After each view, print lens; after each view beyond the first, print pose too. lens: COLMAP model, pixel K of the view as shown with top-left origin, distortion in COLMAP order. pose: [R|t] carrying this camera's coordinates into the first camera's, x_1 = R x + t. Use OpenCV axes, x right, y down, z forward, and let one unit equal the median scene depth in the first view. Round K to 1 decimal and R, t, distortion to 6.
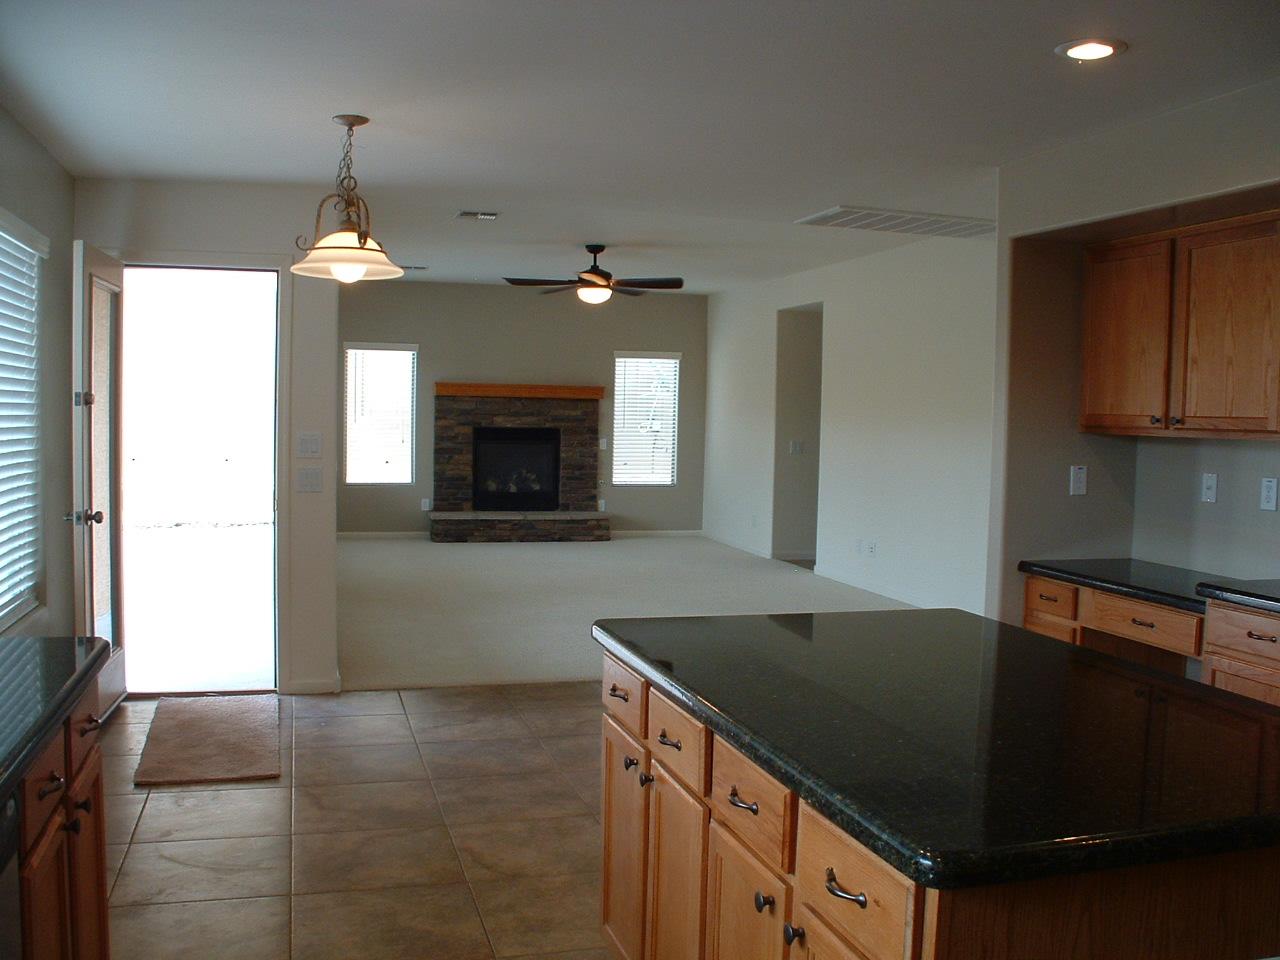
lens RADIAL K [[1196.1, 0, 648.2], [0, 1196.1, 484.8], [0, 0, 1]] dist [-0.203831, 0.209119]
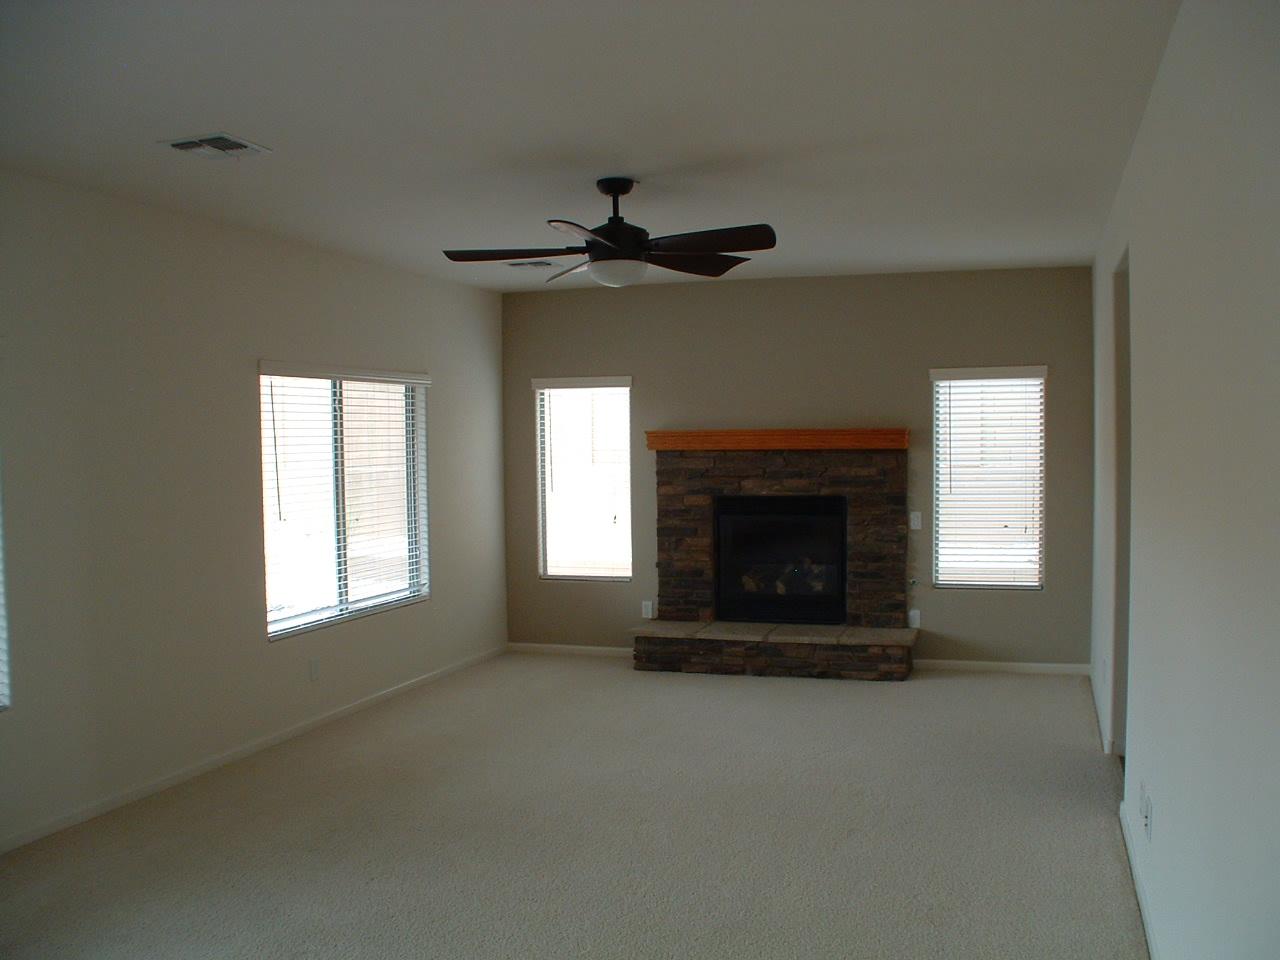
lens RADIAL K [[1196.1, 0, 648.2], [0, 1196.1, 484.8], [0, 0, 1]] dist [-0.203831, 0.209119]
pose [[0.825505, -0.010409, -0.564299, 0.200667], [-0.004563, 0.999674, -0.025115, -0.037622], [0.564377, 0.023308, 0.825188, 0.425235]]
